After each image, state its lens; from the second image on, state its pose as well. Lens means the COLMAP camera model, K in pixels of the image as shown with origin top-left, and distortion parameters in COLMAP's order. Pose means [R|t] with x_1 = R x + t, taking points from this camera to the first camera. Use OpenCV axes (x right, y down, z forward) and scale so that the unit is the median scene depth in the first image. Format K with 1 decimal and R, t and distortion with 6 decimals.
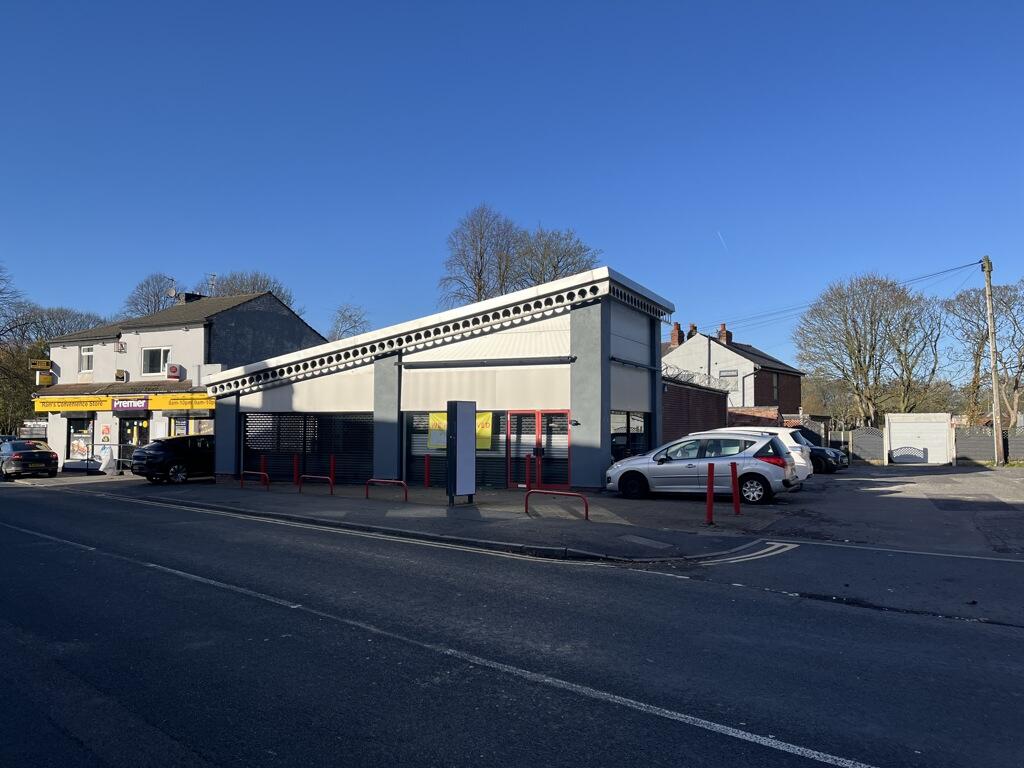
lens RADIAL K [[776.2, 0, 507.9], [0, 776.2, 385.4], [0, 0, 1]] dist [0.070921, -0.081939]
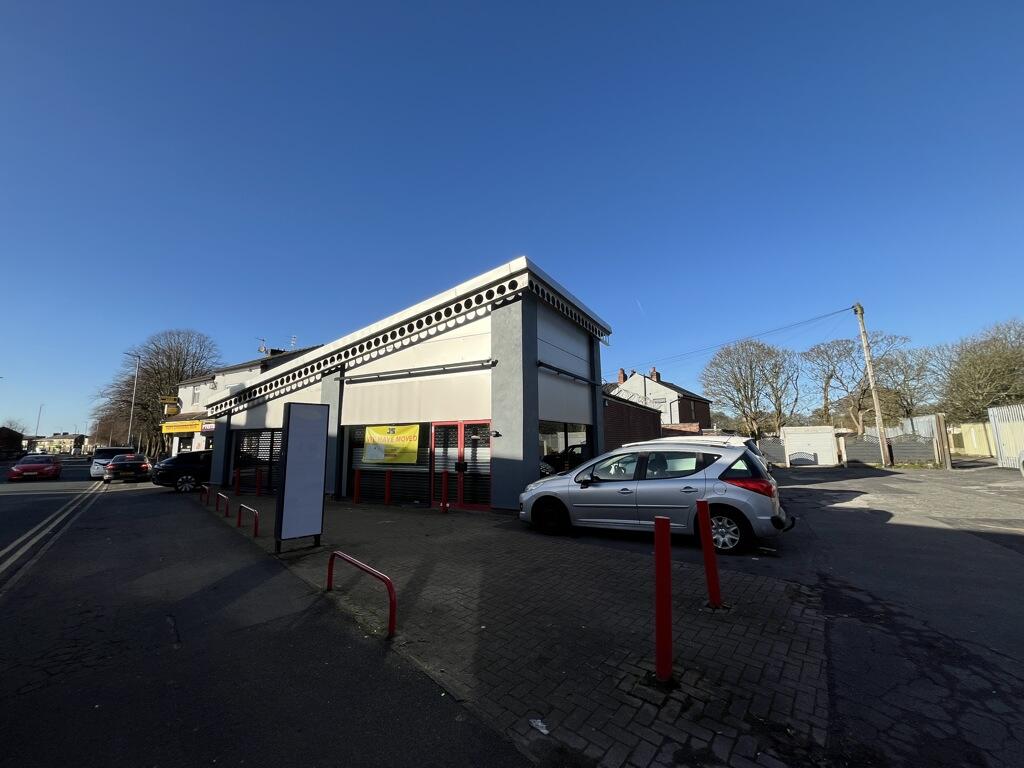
lens RADIAL K [[411.4, 0, 511.7], [0, 411.4, 381.0], [0, 0, 1]] dist [-0.003229, -0.000055]
pose [[0.998016, -0.019830, -0.059761, 0.113757], [0.014168, 0.995498, -0.093715, 0.027636], [0.061350, 0.092682, 0.993804, 0.449807]]
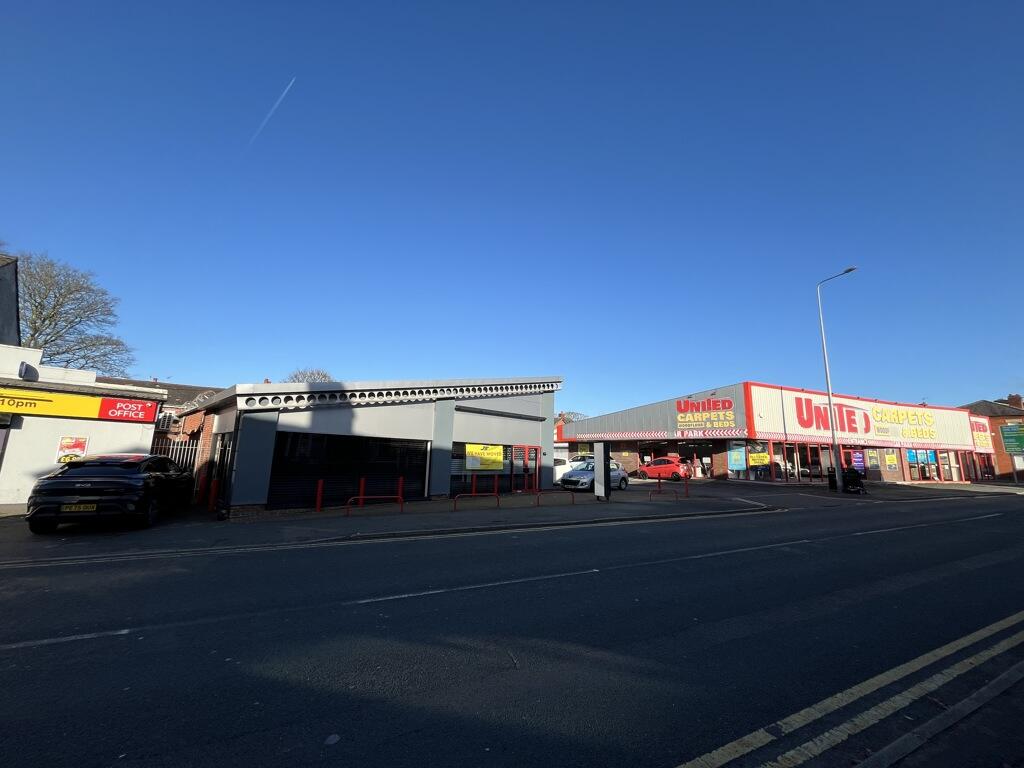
lens RADIAL K [[411.4, 0, 511.7], [0, 411.4, 381.0], [0, 0, 1]] dist [-0.003229, -0.000055]
pose [[0.321415, 0.183042, 0.929079, -0.748349], [-0.072375, 0.983019, -0.168631, 0.041073], [-0.944169, -0.013042, 0.329204, 0.639823]]
